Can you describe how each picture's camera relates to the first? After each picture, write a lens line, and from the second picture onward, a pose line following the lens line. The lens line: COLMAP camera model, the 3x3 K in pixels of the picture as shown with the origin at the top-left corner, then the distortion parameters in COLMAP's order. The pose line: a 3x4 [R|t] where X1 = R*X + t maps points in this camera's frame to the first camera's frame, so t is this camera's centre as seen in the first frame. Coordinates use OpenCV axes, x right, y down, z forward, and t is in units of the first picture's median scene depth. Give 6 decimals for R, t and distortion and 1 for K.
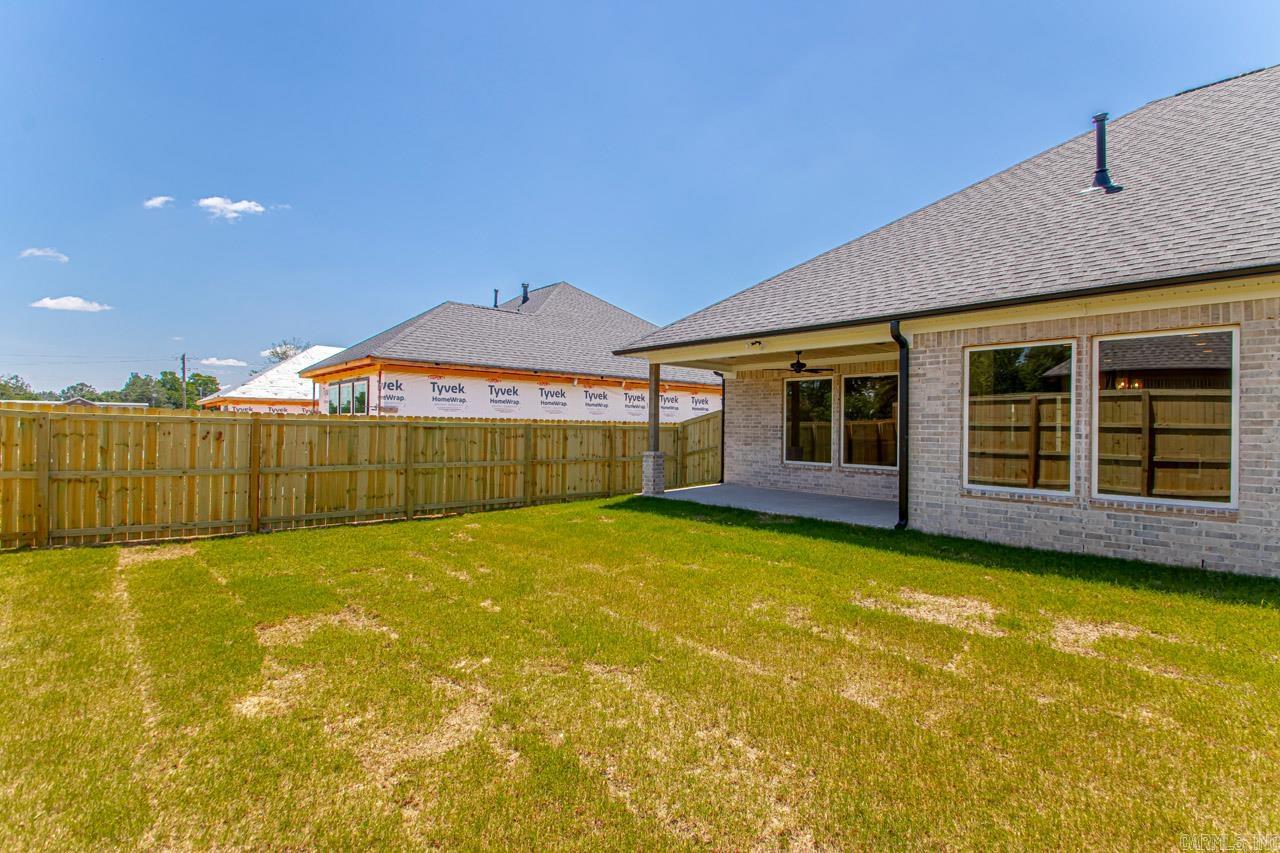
lens RADIAL K [[592.8, 0, 650.3], [0, 592.8, 425.0], [0, 0, 1]] dist [0.017826, -0.017539]
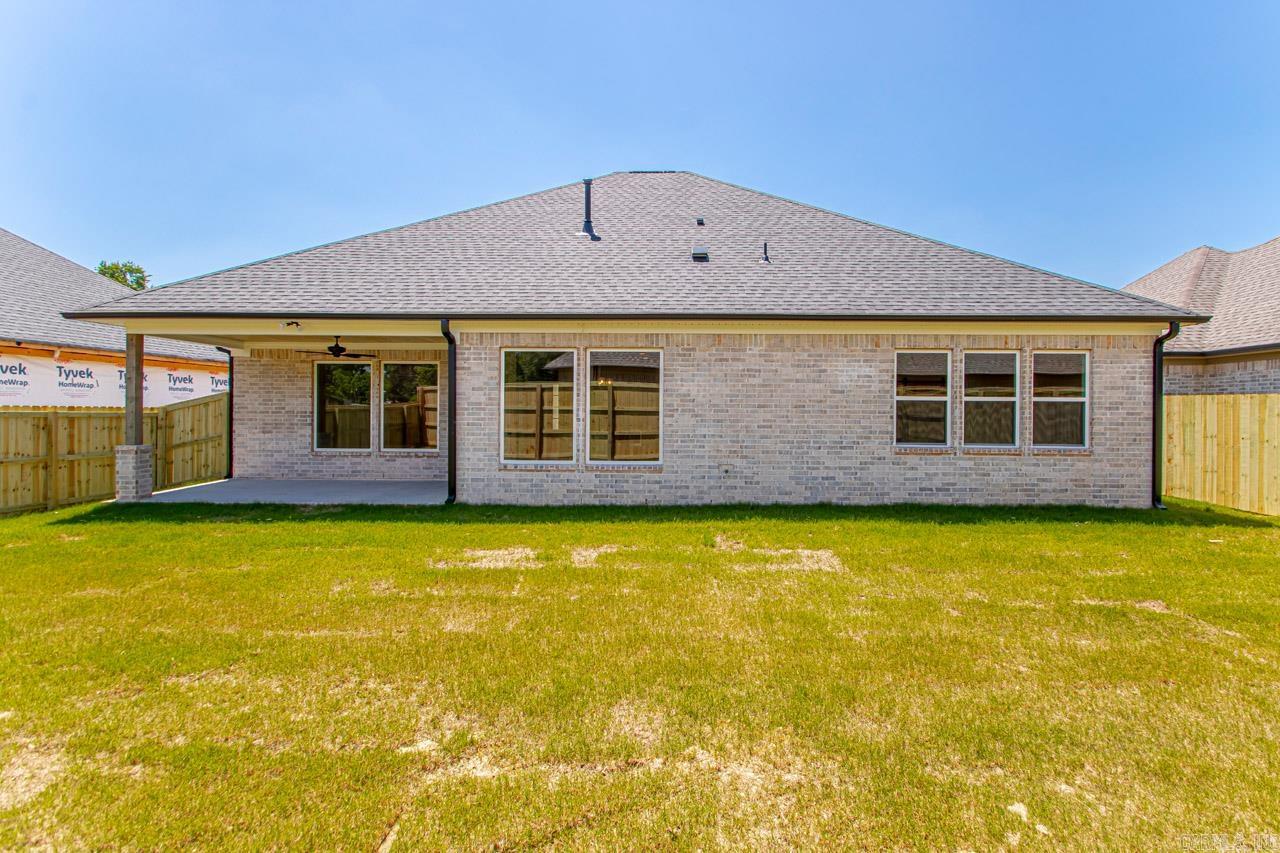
lens RADIAL K [[592.8, 0, 650.3], [0, 592.8, 425.0], [0, 0, 1]] dist [0.017826, -0.017539]
pose [[0.720660, -0.022891, 0.692911, -0.086380], [0.002423, 0.999532, 0.030500, -0.008317], [-0.693285, -0.020302, 0.720378, -0.078803]]
